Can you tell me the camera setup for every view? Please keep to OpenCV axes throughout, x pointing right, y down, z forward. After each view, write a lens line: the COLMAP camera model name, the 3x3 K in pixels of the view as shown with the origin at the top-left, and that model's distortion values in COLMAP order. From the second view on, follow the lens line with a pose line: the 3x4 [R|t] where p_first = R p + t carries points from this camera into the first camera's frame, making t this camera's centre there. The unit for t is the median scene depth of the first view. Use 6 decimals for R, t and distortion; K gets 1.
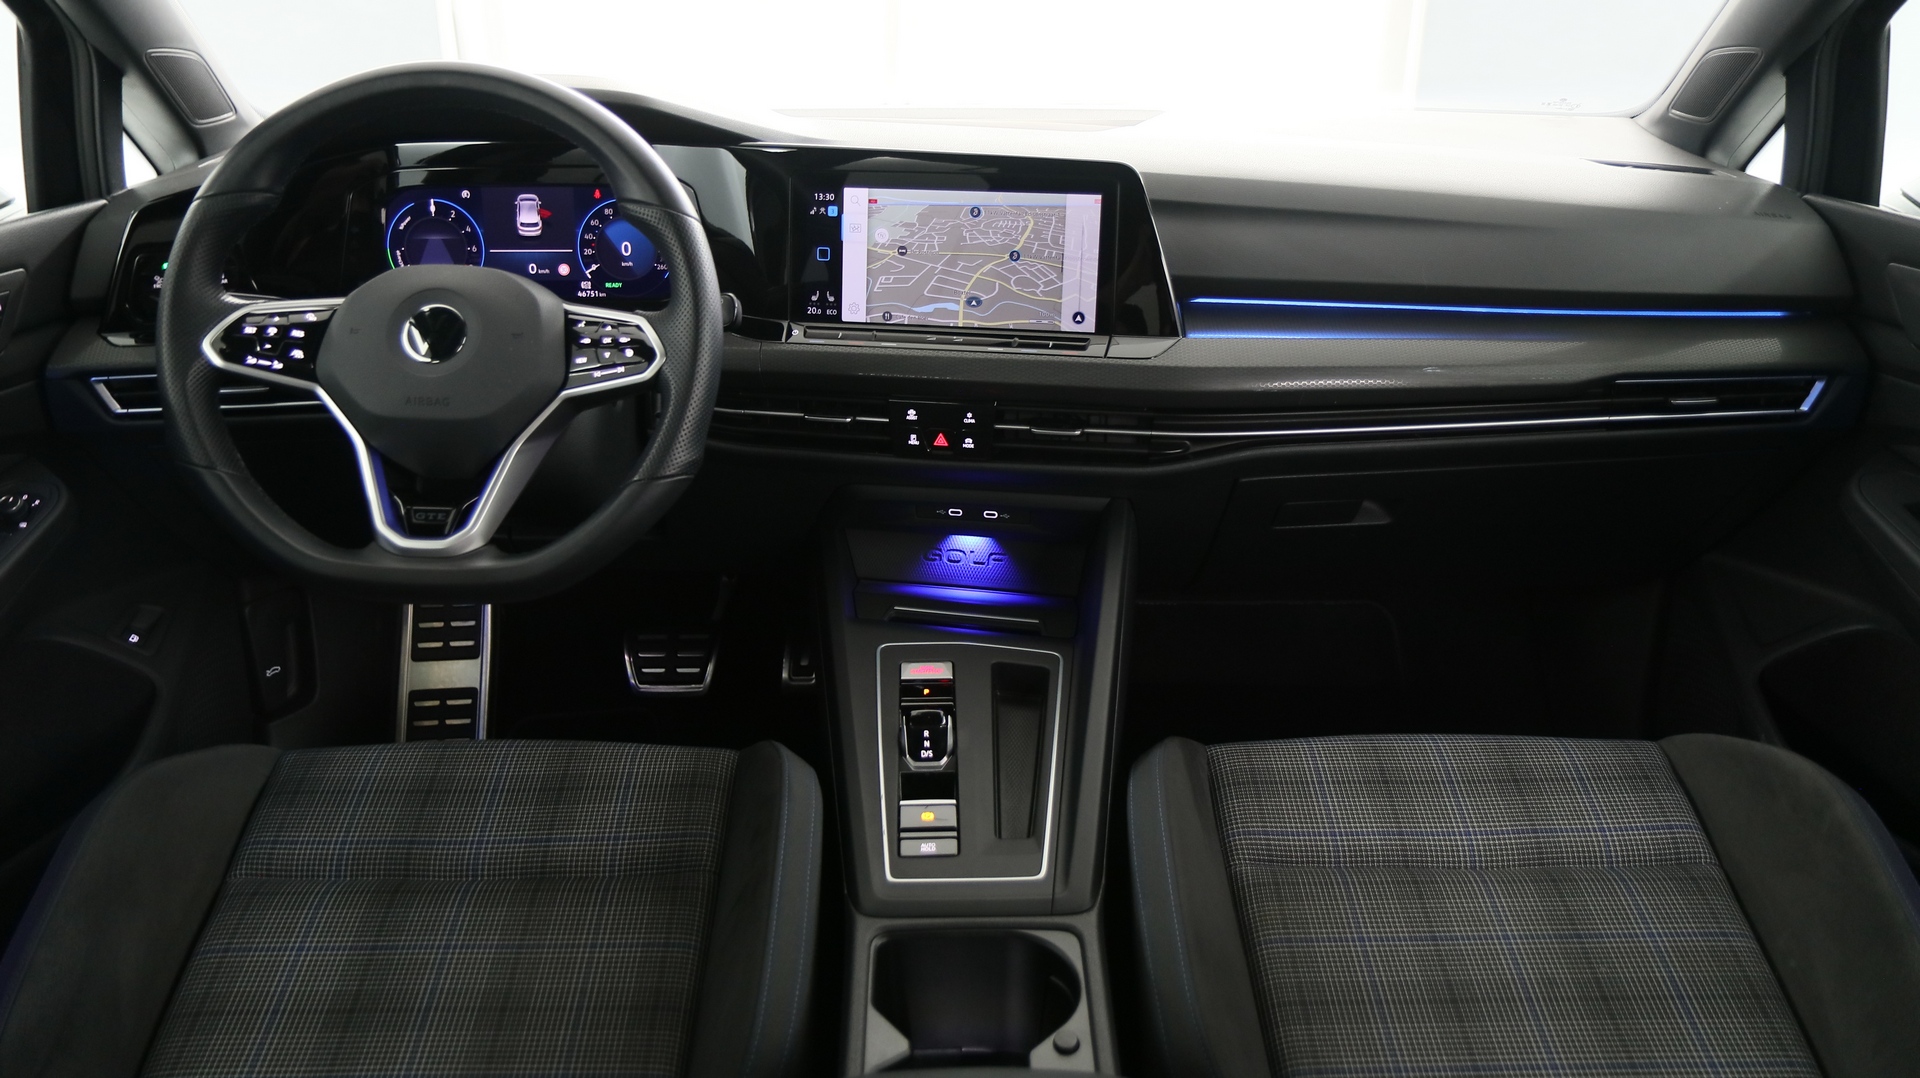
lens RADIAL K [[1491.2, 0, 960.0], [0, 1491.2, 539.0], [0, 0, 1]] dist [-0.033010, 0.074695]
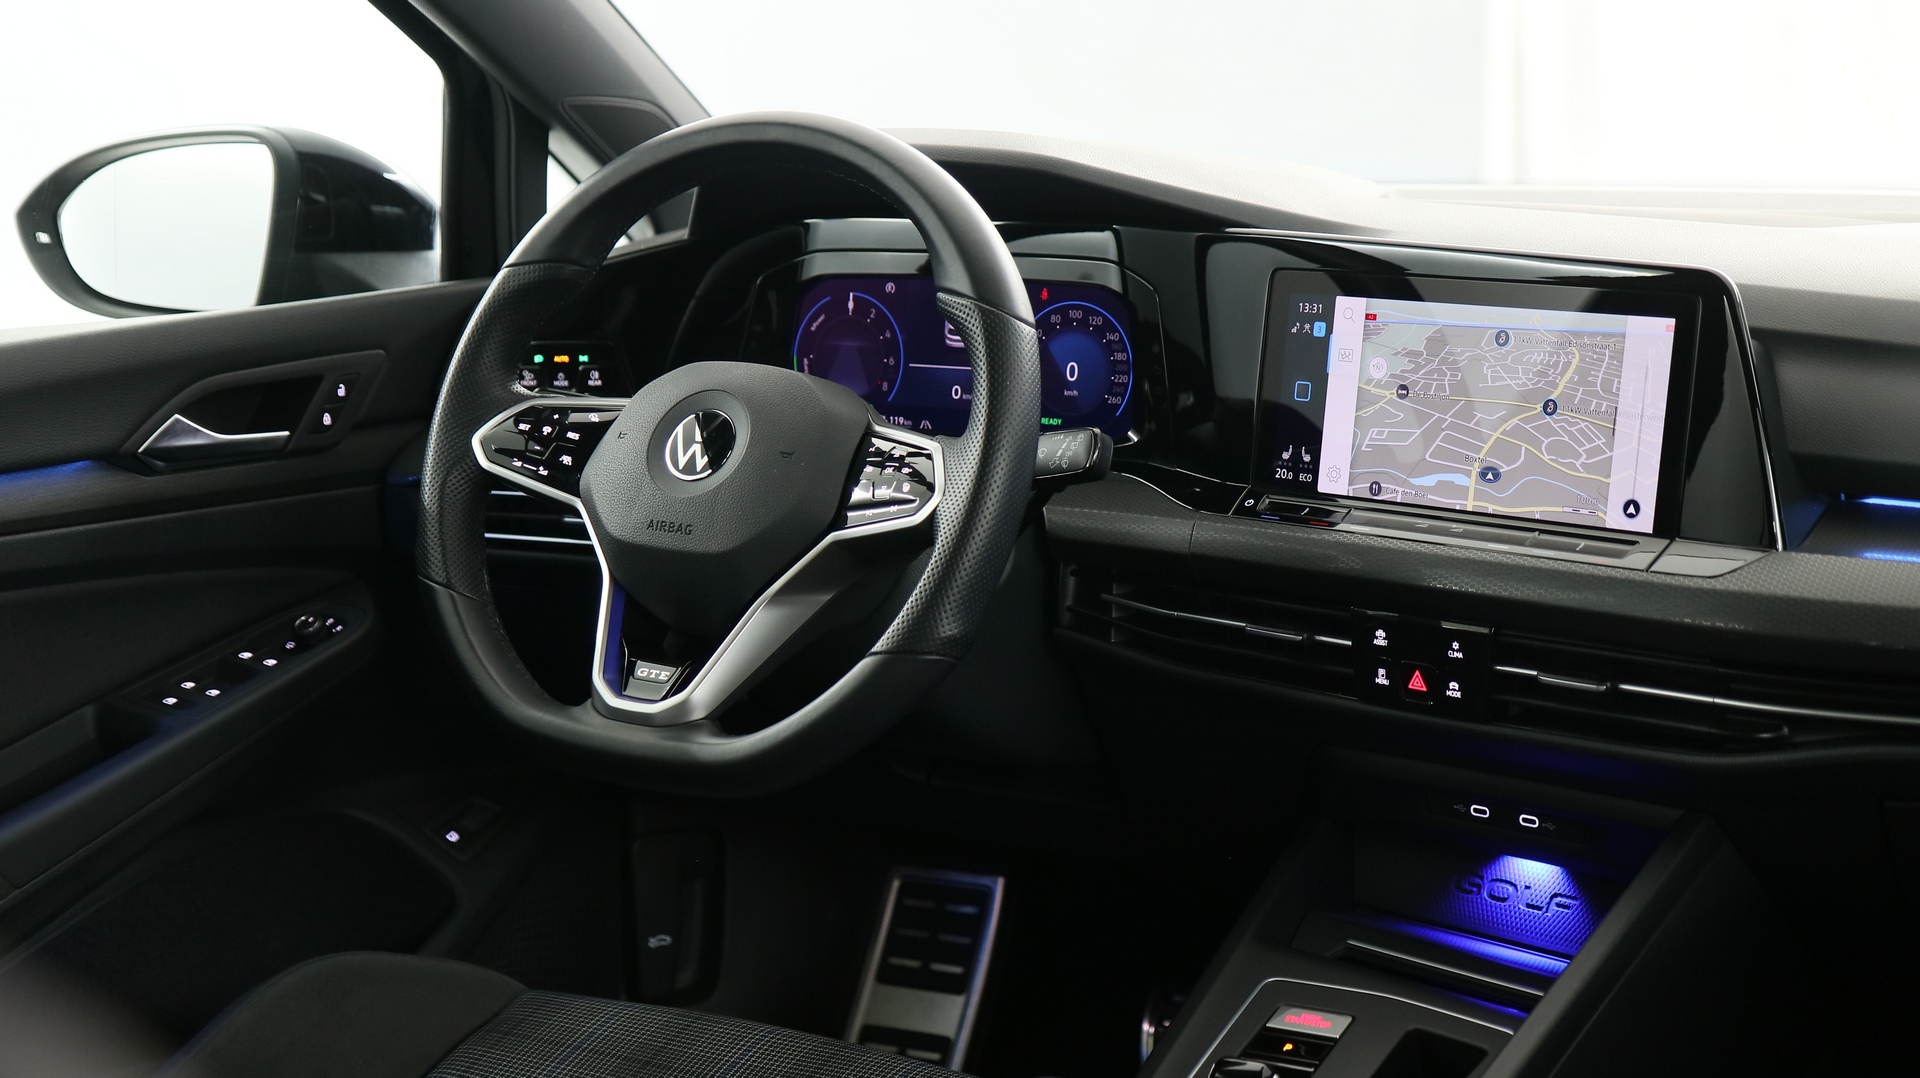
lens RADIAL K [[2967.0, 0, 960.0], [0, 2967.0, 539.0], [0, 0, 1]] dist [0.035827, 0.058015]
pose [[0.842219, 0.079980, -0.533170, 0.505585], [-0.172658, 0.976864, -0.126202, 0.070684], [0.510741, 0.198346, 0.836542, -0.190237]]
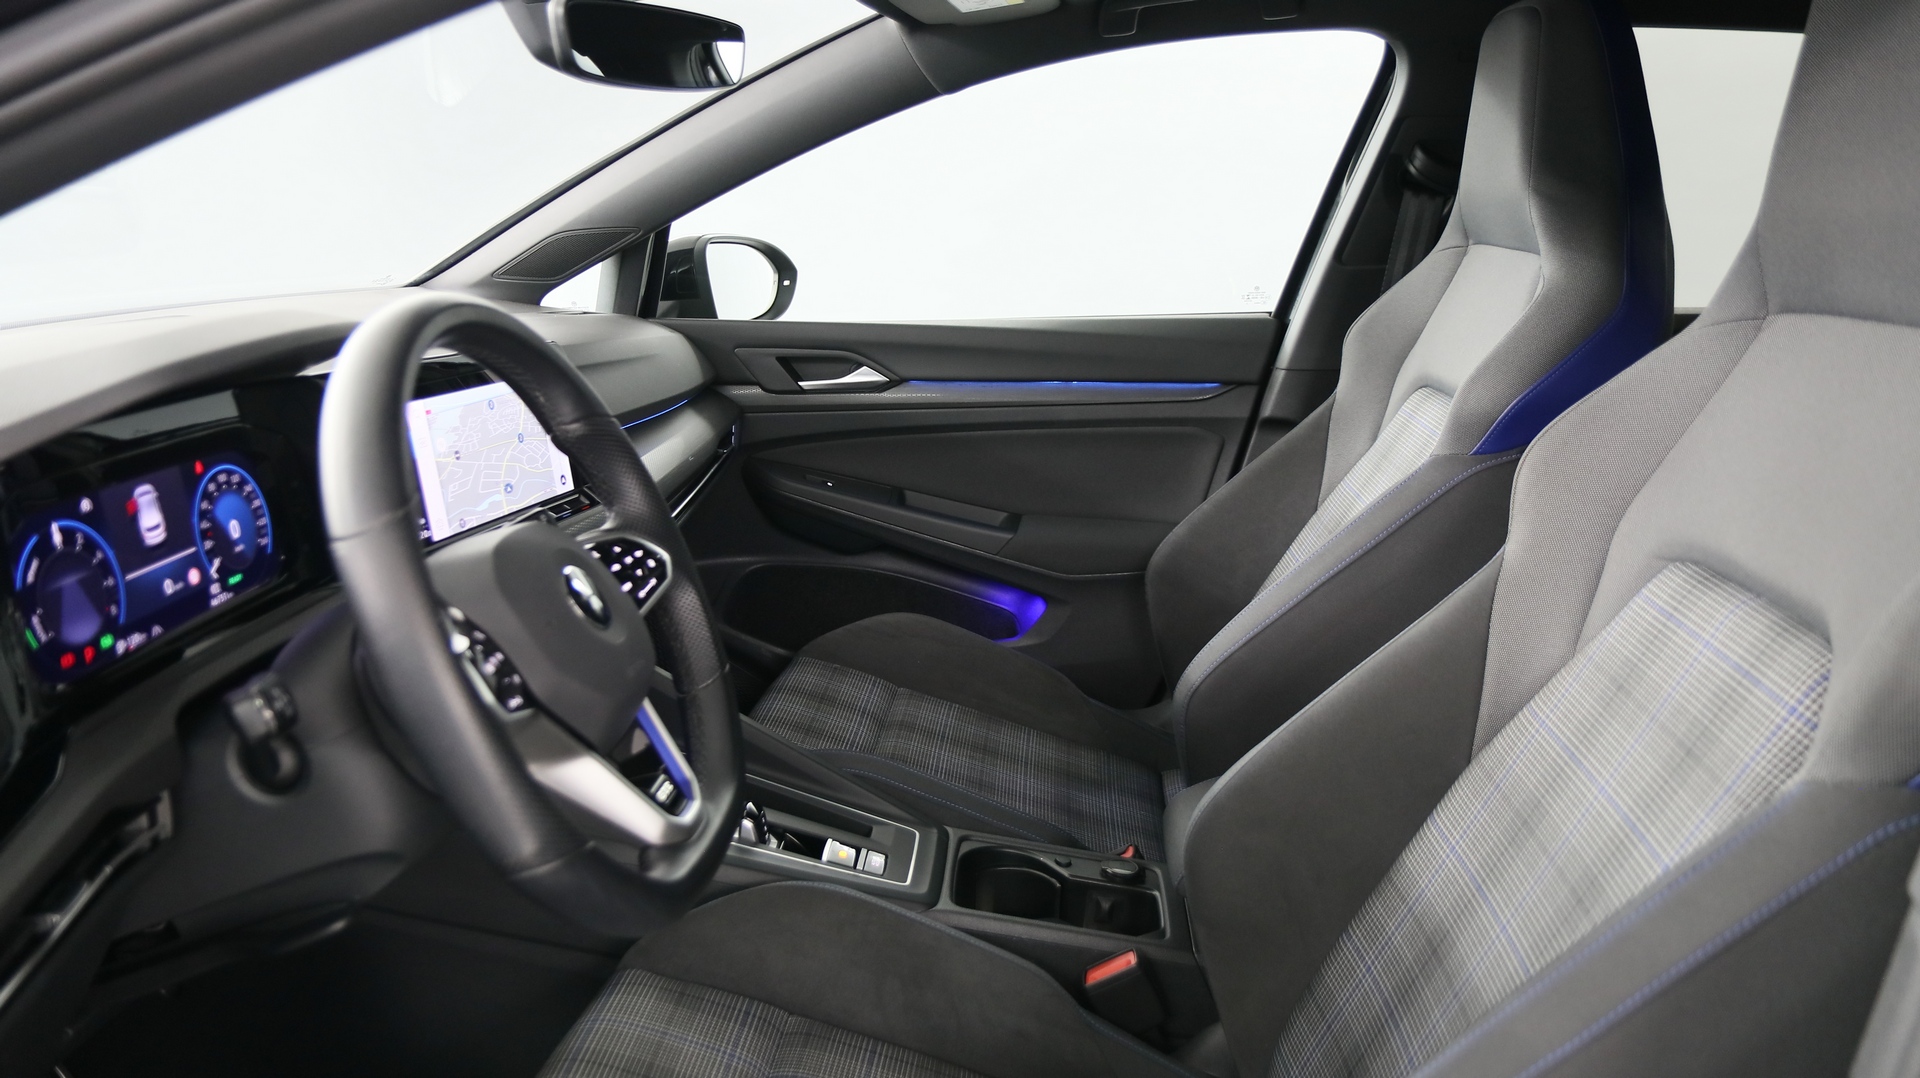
lens RADIAL K [[1491.2, 0, 960.0], [0, 1491.2, 539.0], [0, 0, 1]] dist [-0.033010, 0.074695]
pose [[0.073803, -0.236013, 0.968943, -0.984928], [0.336310, 0.920569, 0.198613, -0.227067], [-0.938855, 0.311207, 0.147314, 0.561743]]
